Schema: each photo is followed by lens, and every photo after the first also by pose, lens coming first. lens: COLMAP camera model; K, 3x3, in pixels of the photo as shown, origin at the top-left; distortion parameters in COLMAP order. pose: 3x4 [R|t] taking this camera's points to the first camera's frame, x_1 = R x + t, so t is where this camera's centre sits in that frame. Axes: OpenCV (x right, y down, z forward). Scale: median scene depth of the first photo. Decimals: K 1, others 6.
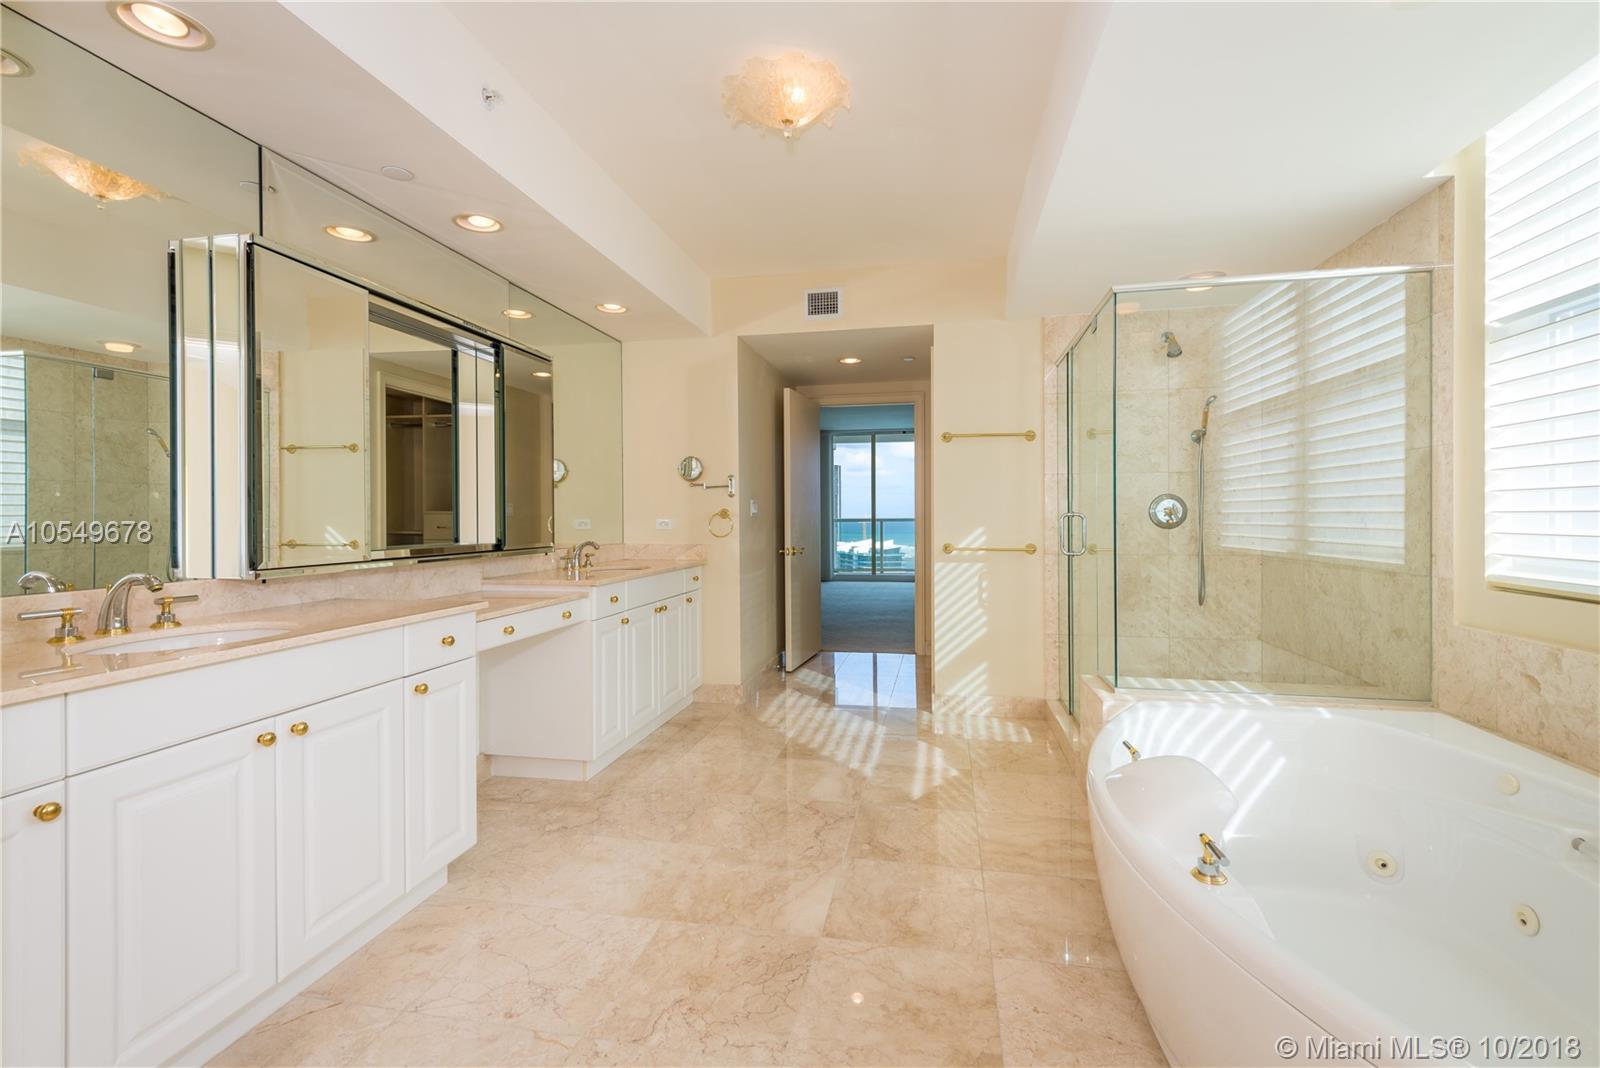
lens RADIAL K [[698.5, 0, 791.7], [0, 698.5, 518.7], [0, 0, 1]] dist [0.008764, -0.007872]
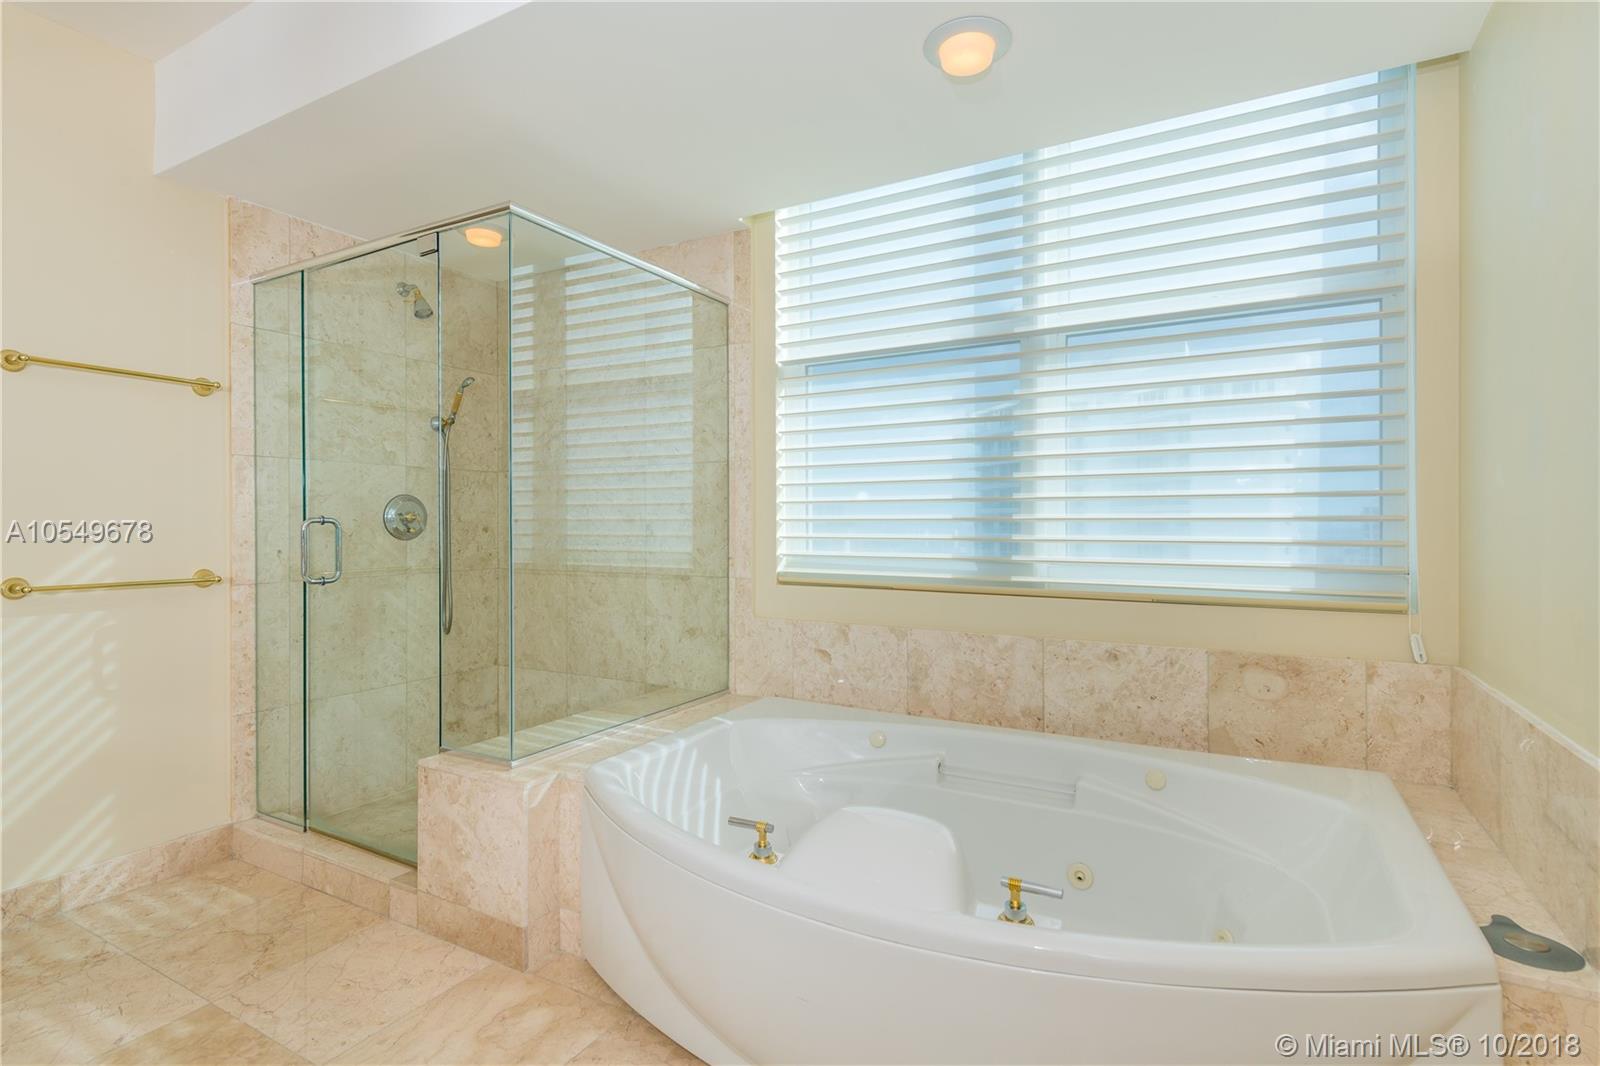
lens RADIAL K [[772.6, 0, 803.6], [0, 772.6, 523.6], [0, 0, 1]] dist [-0.002857, -0.001552]
pose [[0.272115, 0.002268, 0.962262, -0.234554], [0.003339, 0.999989, -0.003301, 0.001380], [-0.962259, 0.004111, 0.272105, 0.529991]]
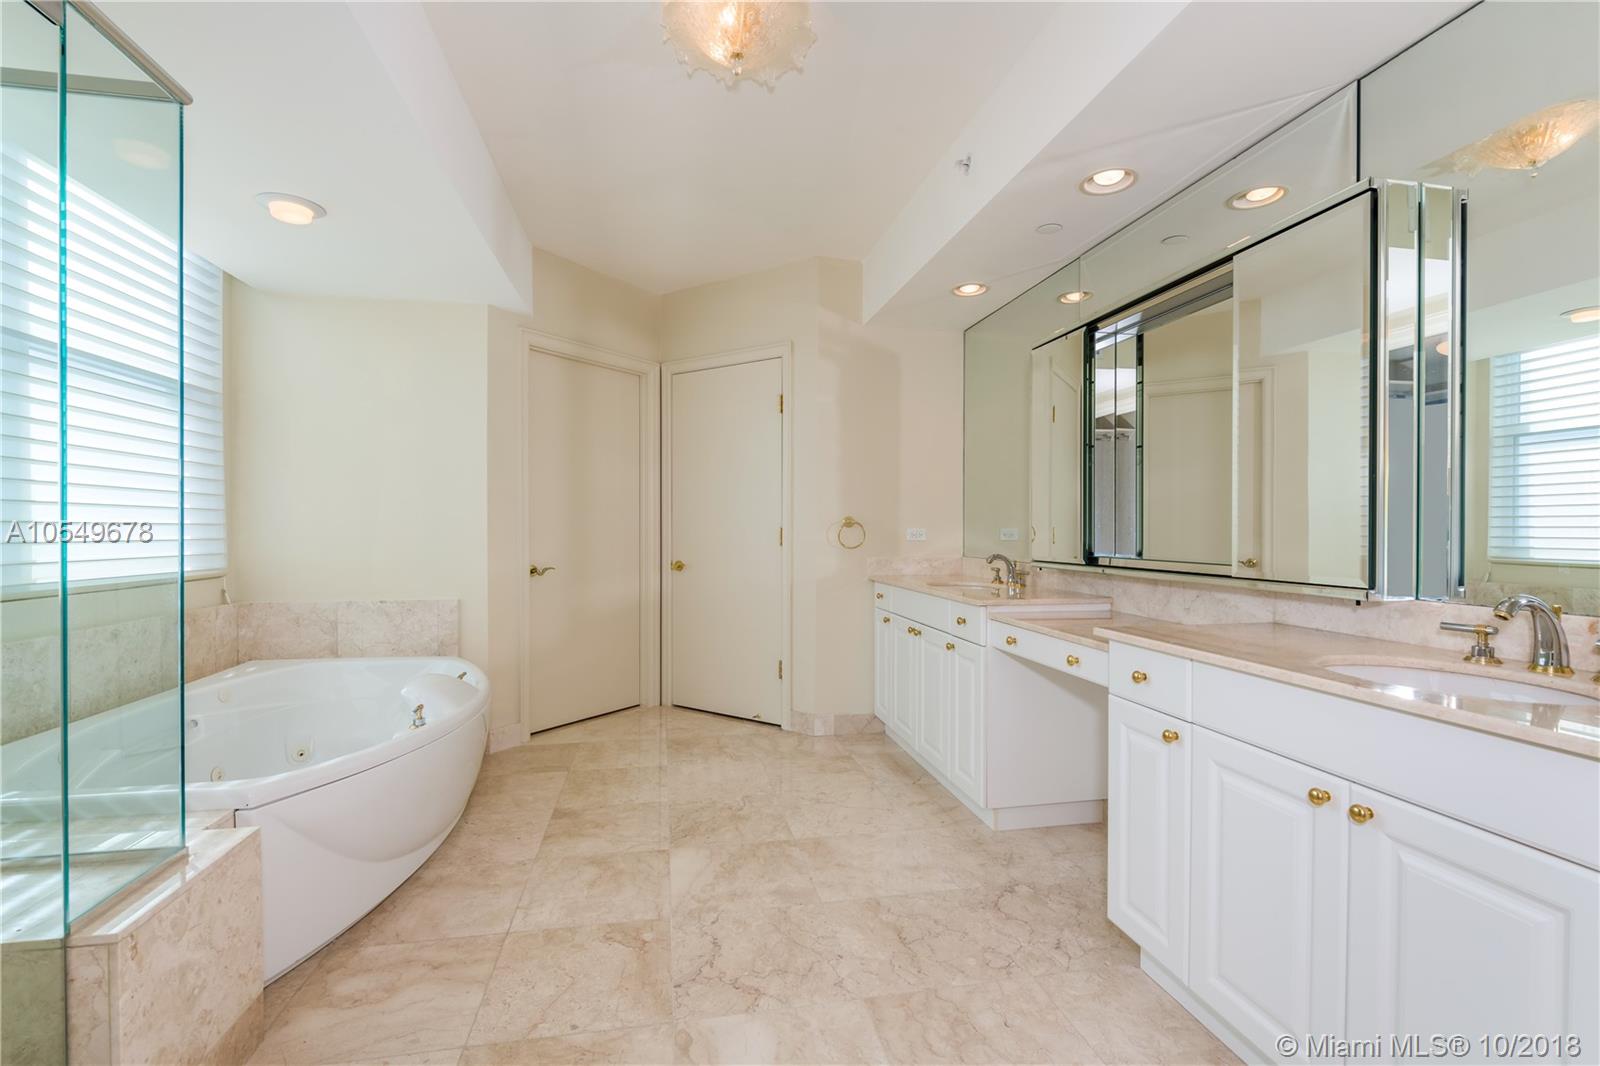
lens RADIAL K [[687.6, 0, 805.0], [0, 687.6, 528.6], [0, 0, 1]] dist [0.001815, 0.000200]
pose [[-0.911434, 0.002928, -0.411436, 0.268017], [0.000257, 0.999979, 0.006545, -0.005748], [0.411447, 0.005860, -0.911415, 1.809368]]
